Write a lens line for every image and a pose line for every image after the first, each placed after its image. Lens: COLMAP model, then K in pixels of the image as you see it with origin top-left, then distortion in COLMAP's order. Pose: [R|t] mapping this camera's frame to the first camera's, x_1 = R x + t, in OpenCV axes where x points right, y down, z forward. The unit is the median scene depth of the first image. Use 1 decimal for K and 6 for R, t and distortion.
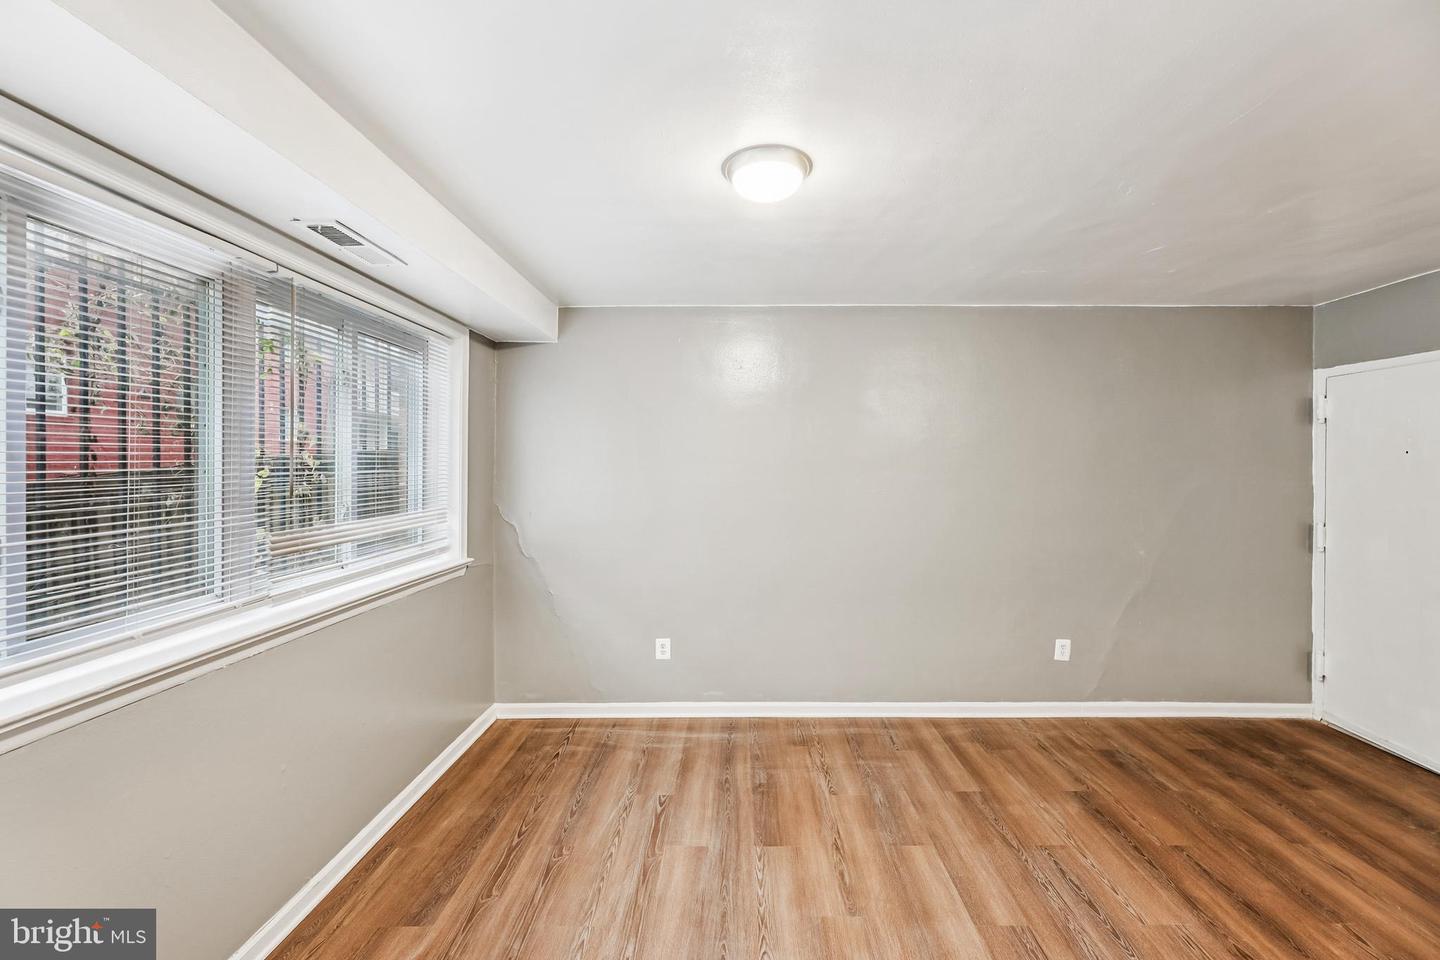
lens RADIAL K [[585.7, 0, 734.6], [0, 585.7, 462.5], [0, 0, 1]] dist [-0.000402, -0.001253]
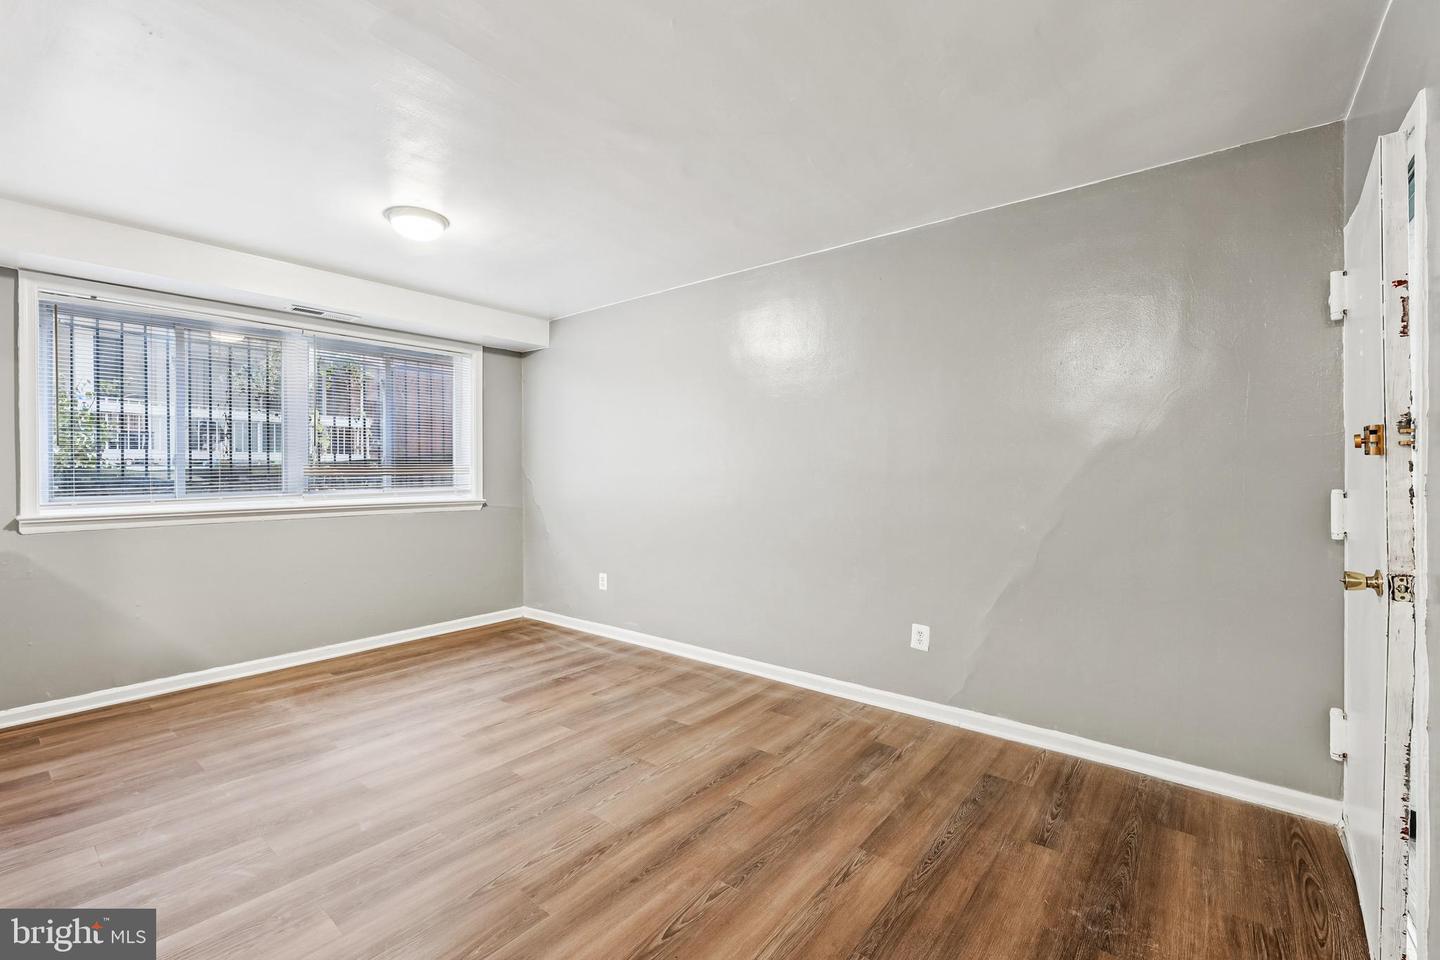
lens RADIAL K [[609.3, 0, 715.2], [0, 609.3, 471.2], [0, 0, 1]] dist [0.001994, -0.000028]
pose [[0.781341, 0.000876, -0.624104, 1.126011], [0.004623, 0.999963, 0.007191, 0.095675], [0.624087, -0.008504, 0.781308, 0.174281]]
